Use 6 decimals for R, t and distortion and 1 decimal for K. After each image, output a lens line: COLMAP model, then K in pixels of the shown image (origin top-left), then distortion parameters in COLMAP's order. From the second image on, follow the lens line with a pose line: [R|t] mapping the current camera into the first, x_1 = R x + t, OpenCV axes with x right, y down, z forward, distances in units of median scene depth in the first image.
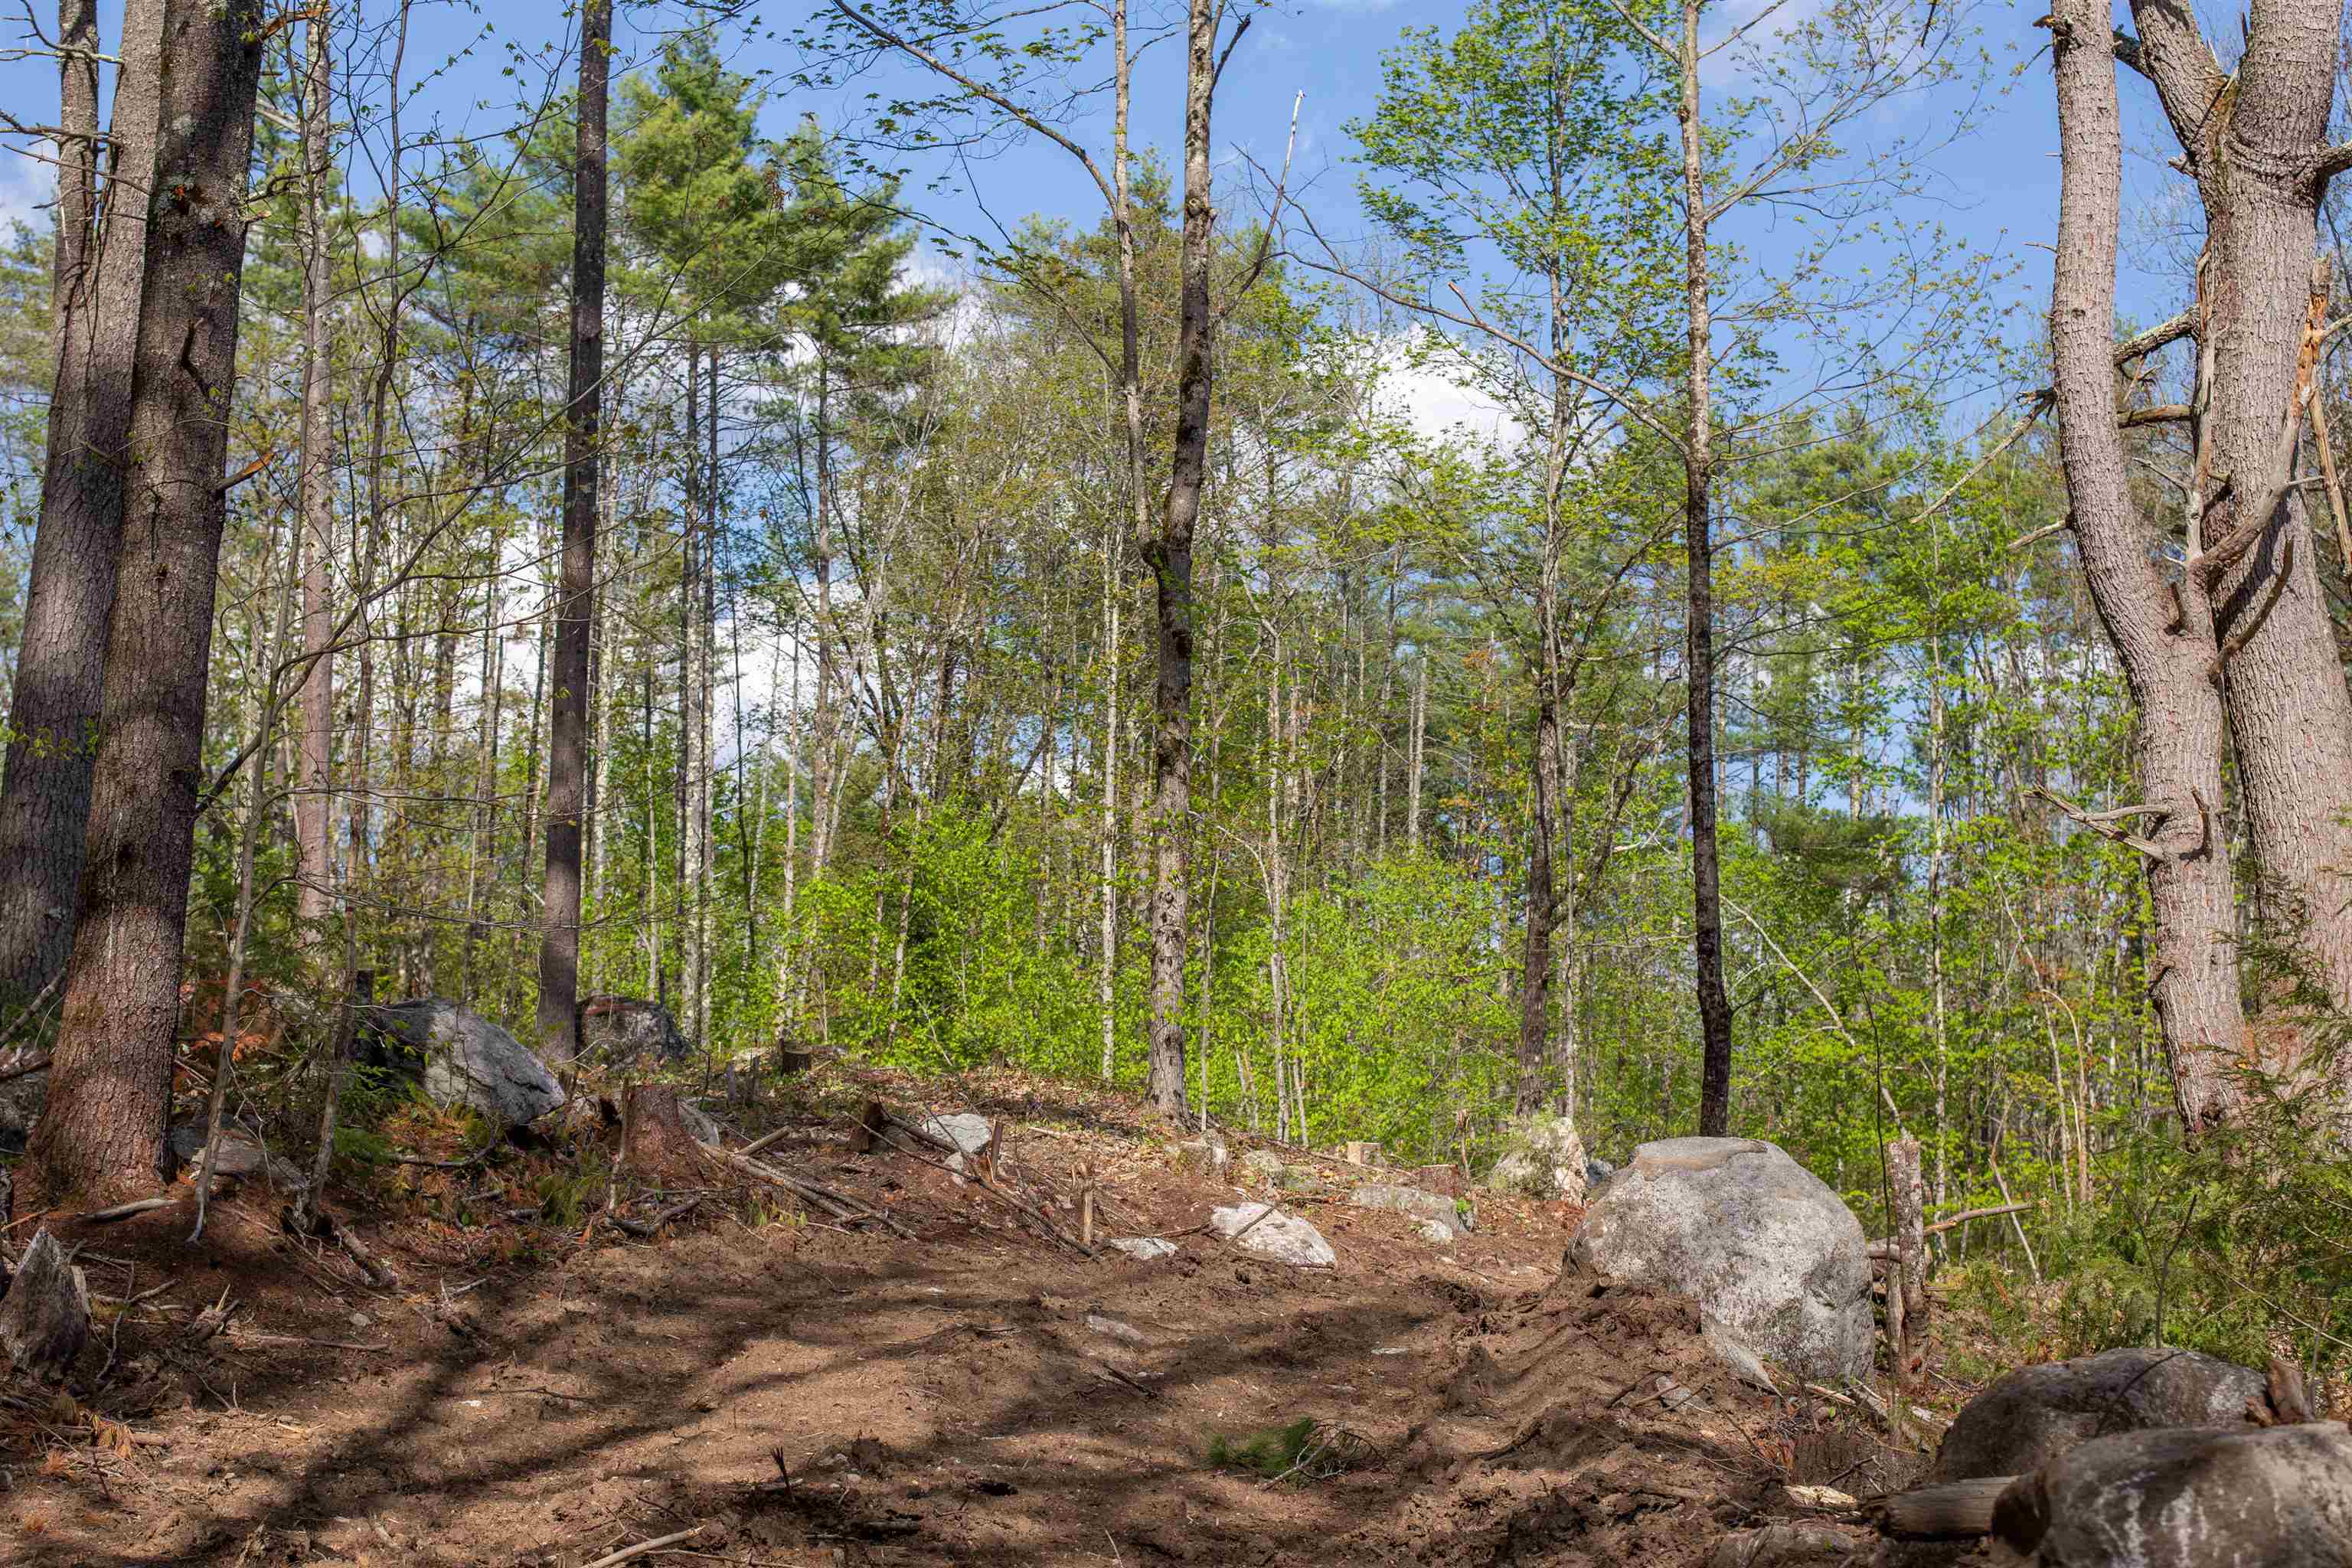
lens RADIAL K [[4904.5, 0, 1175.9], [0, 4904.5, 782.5], [0, 0, 1]] dist [-0.057503, 0.000000]
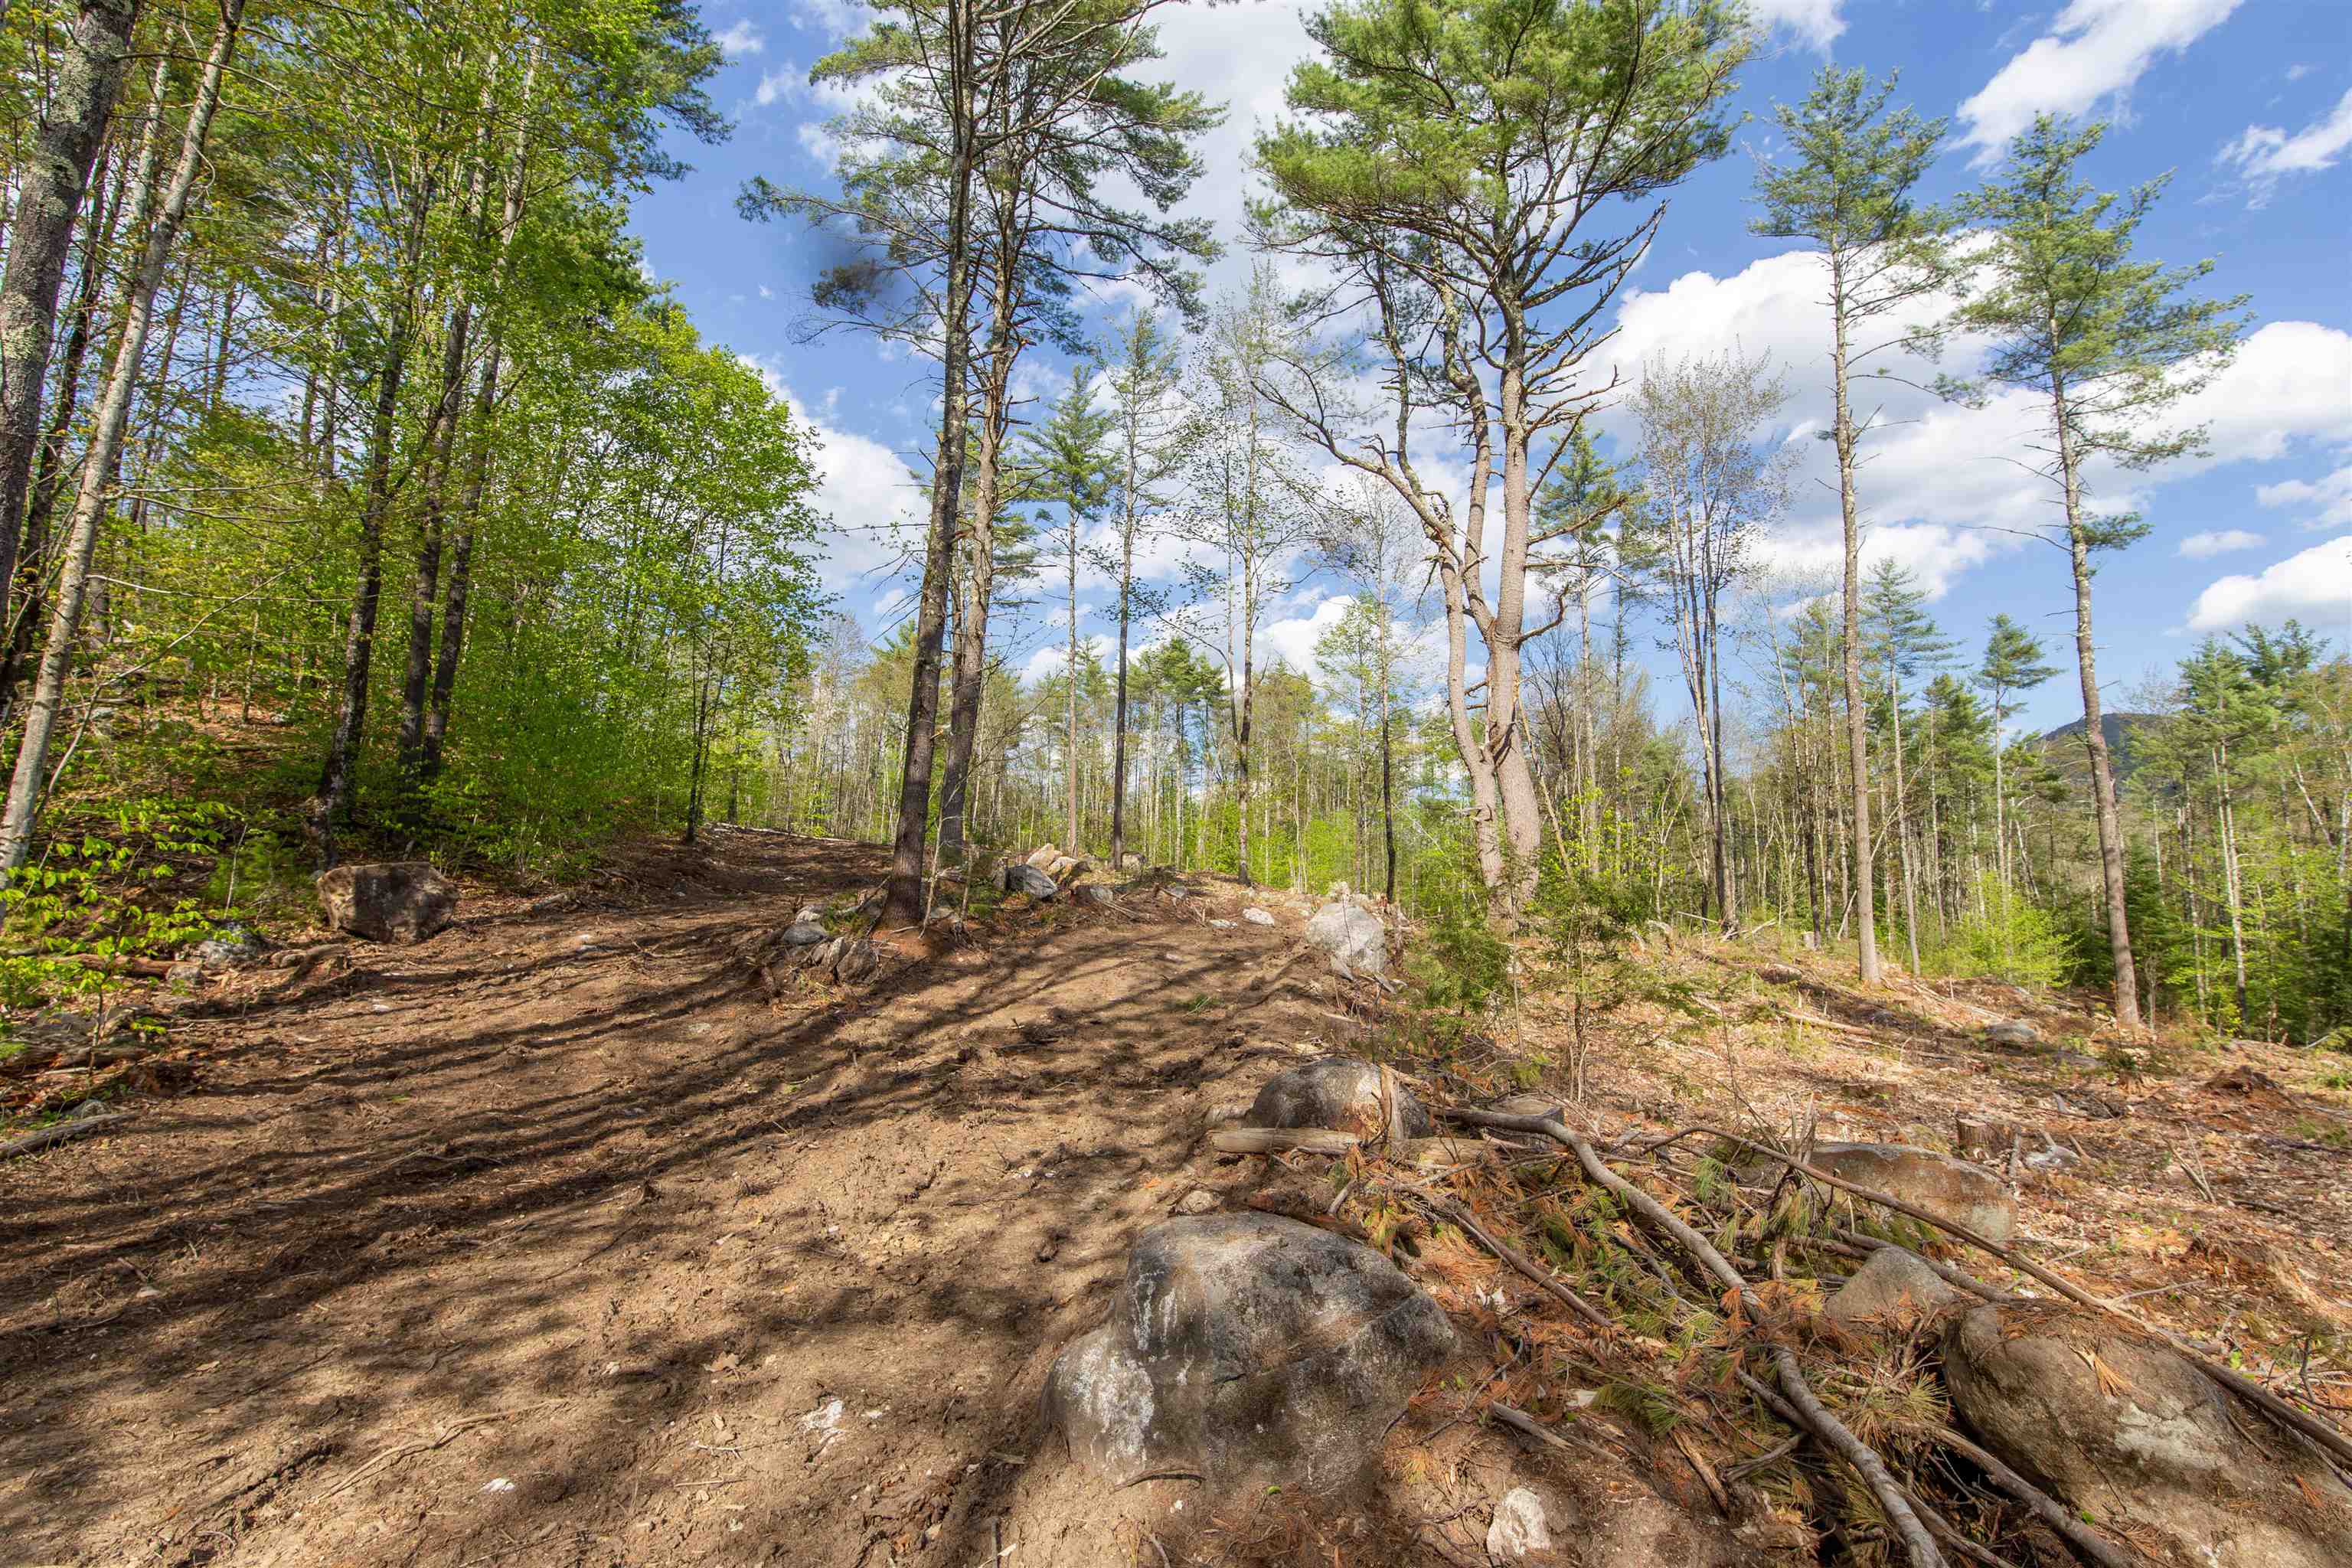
lens RADIAL K [[1021.1, 0, 1177.0], [0, 1021.1, 788.3], [0, 0, 1]] dist [-0.000352, -0.000006]
pose [[0.990801, -0.020477, -0.133765, 0.072558], [0.019894, 0.999786, -0.005694, -0.010188], [0.133853, 0.002981, 0.990997, 0.170026]]
